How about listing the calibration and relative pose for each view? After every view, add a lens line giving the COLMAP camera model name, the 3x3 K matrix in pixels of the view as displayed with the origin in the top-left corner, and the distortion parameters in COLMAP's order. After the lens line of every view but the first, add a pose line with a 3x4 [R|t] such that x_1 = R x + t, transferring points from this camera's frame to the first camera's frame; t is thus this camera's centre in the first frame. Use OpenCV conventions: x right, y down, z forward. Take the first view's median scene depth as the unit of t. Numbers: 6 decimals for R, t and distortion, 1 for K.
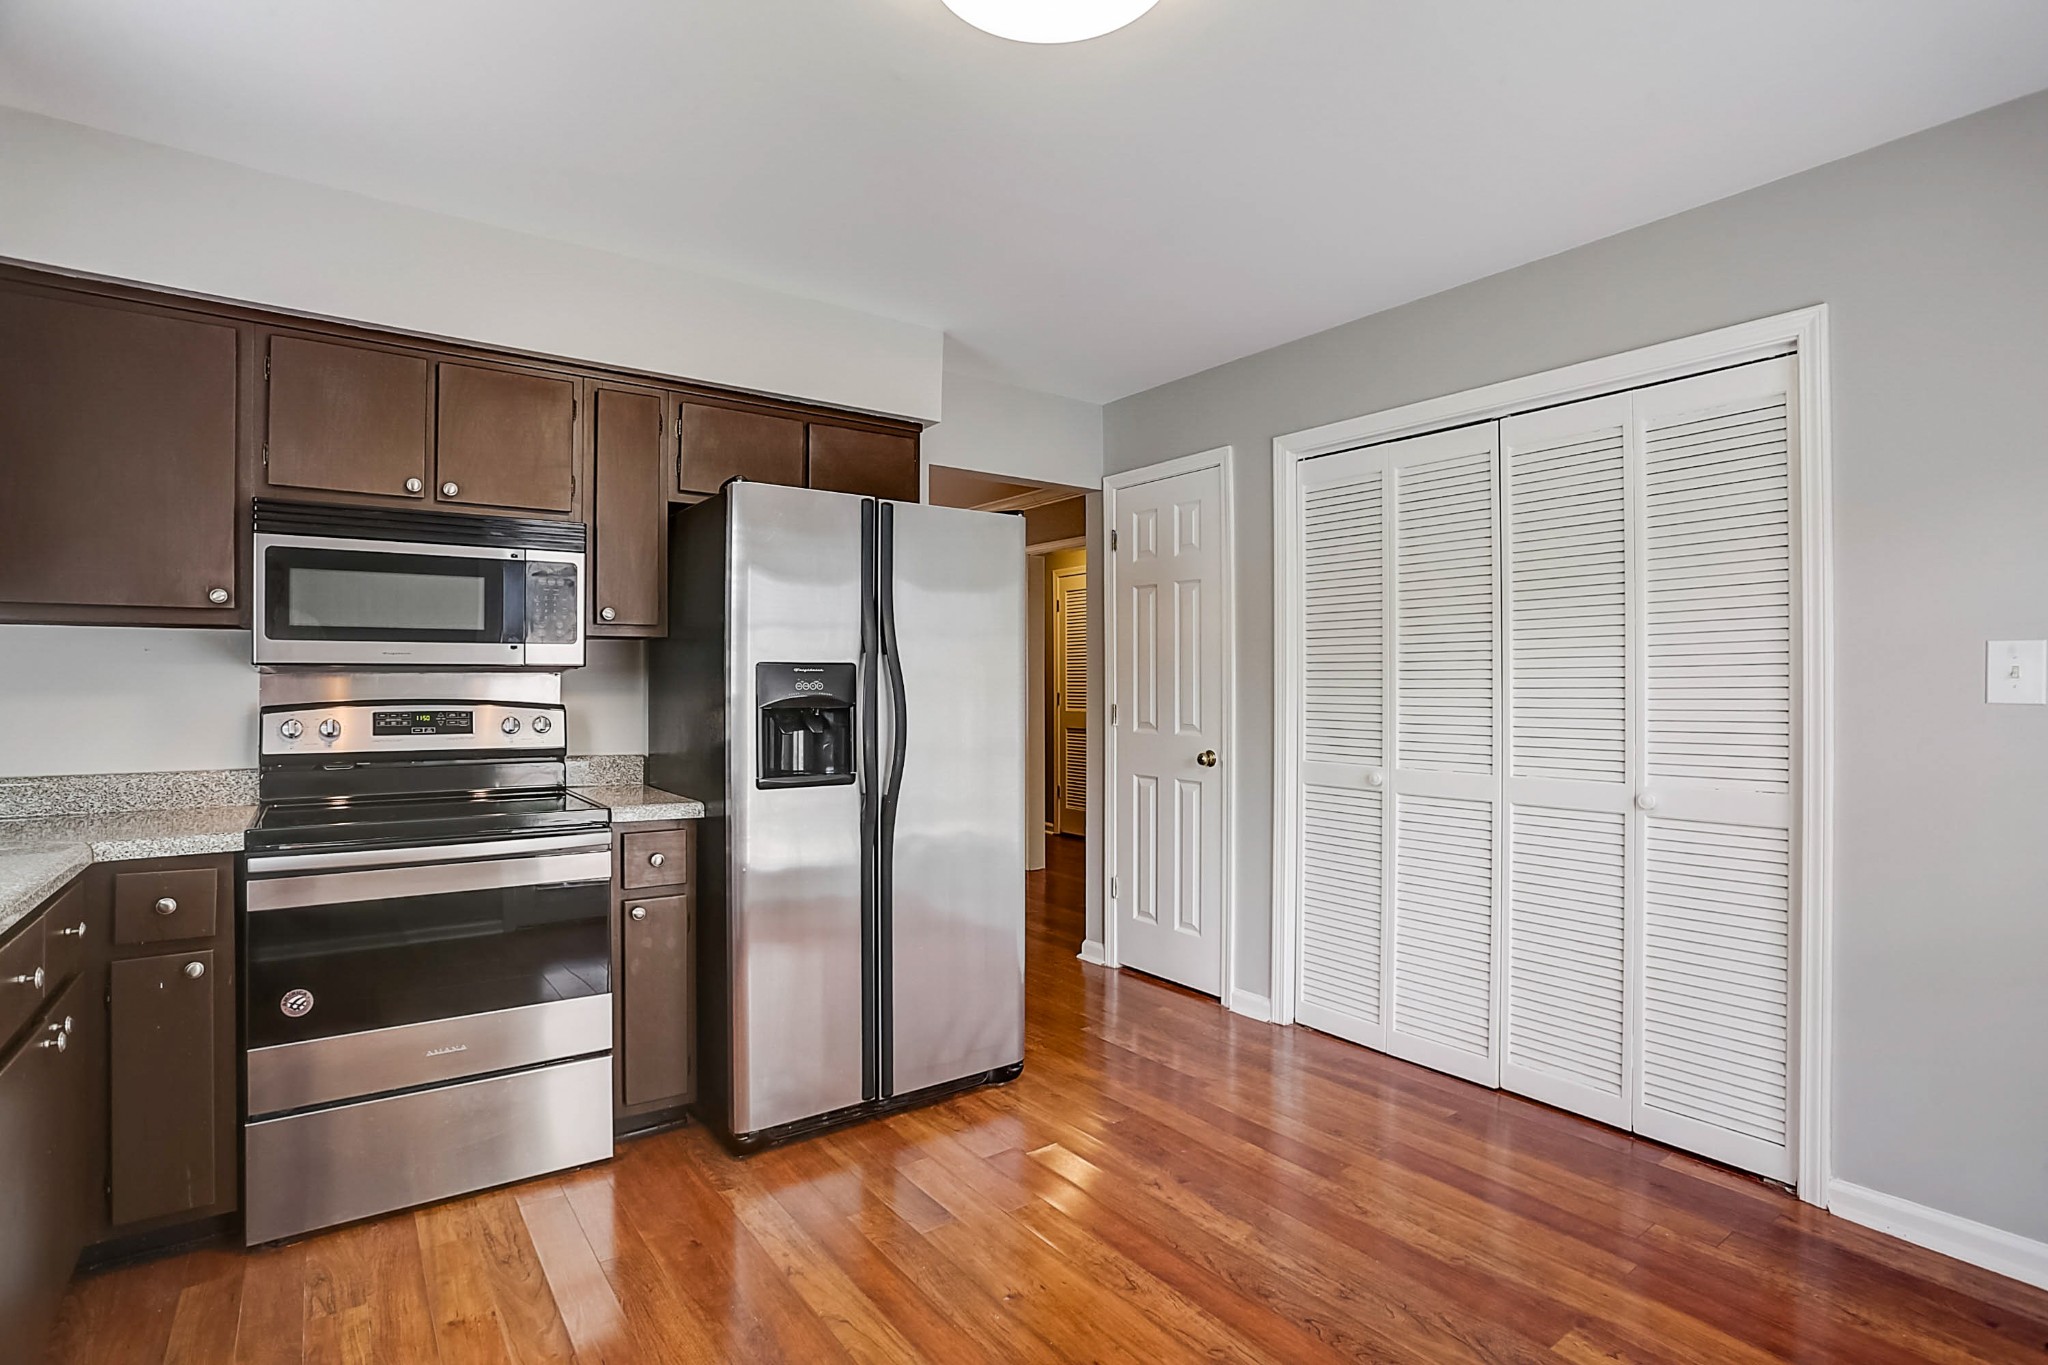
lens RADIAL K [[1001.3, 0, 1038.4], [0, 1001.3, 686.8], [0, 0, 1]] dist [-0.070127, 0.025608]
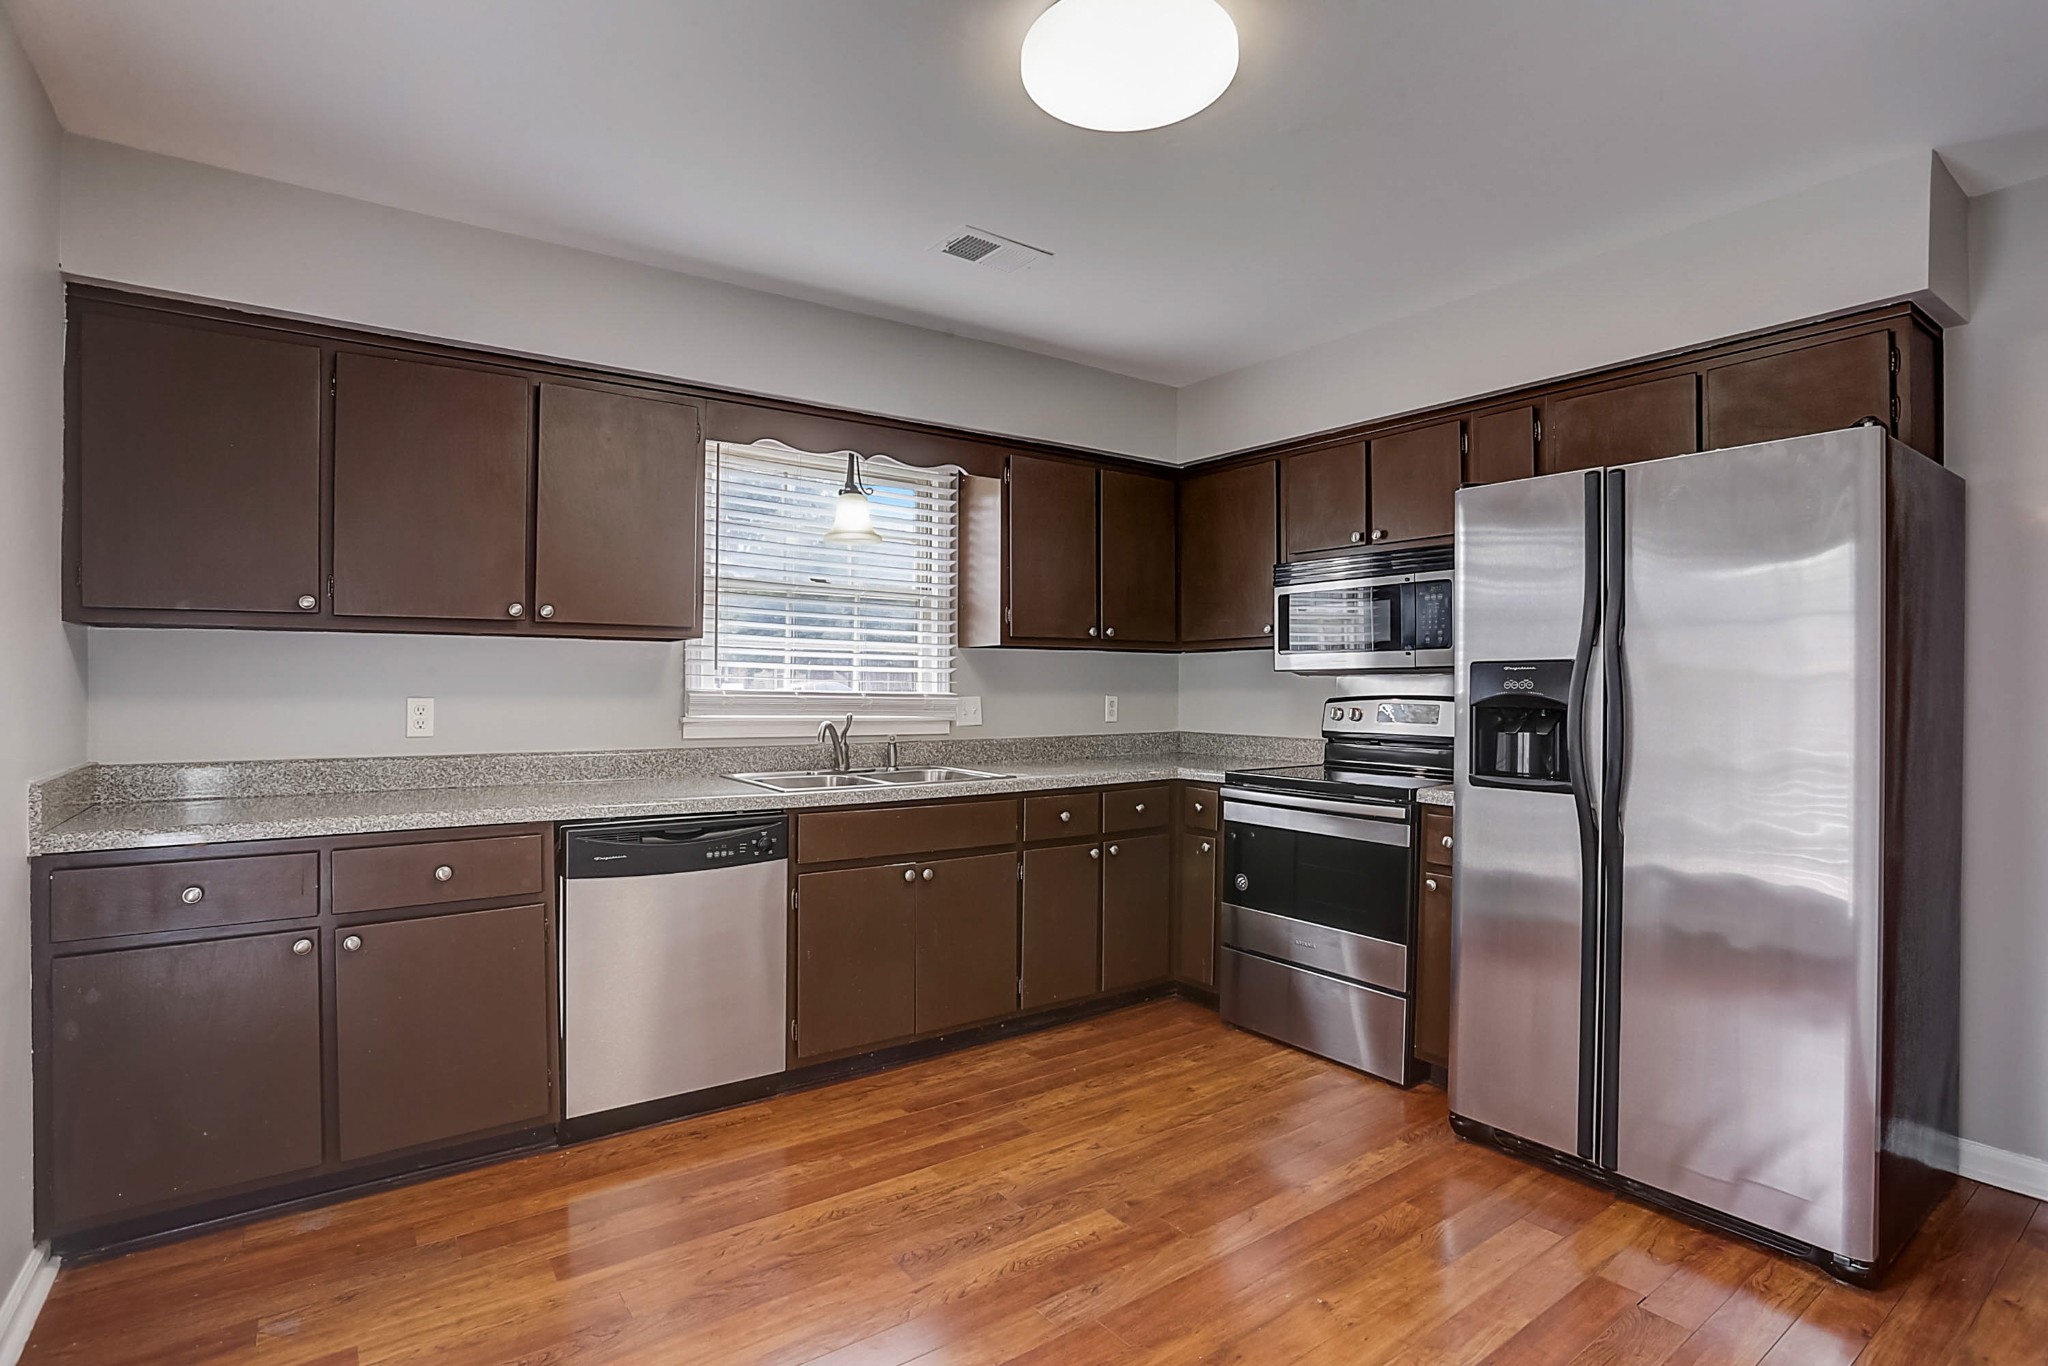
lens RADIAL K [[1001.3, 0, 1038.4], [0, 1001.3, 687.3], [0, 0, 1]] dist [-0.070127, 0.025608]
pose [[-0.012183, 0.003643, -0.999919, 0.740851], [-0.001460, 0.999992, 0.003661, -0.001452], [0.999925, 0.001505, -0.012178, 0.564324]]
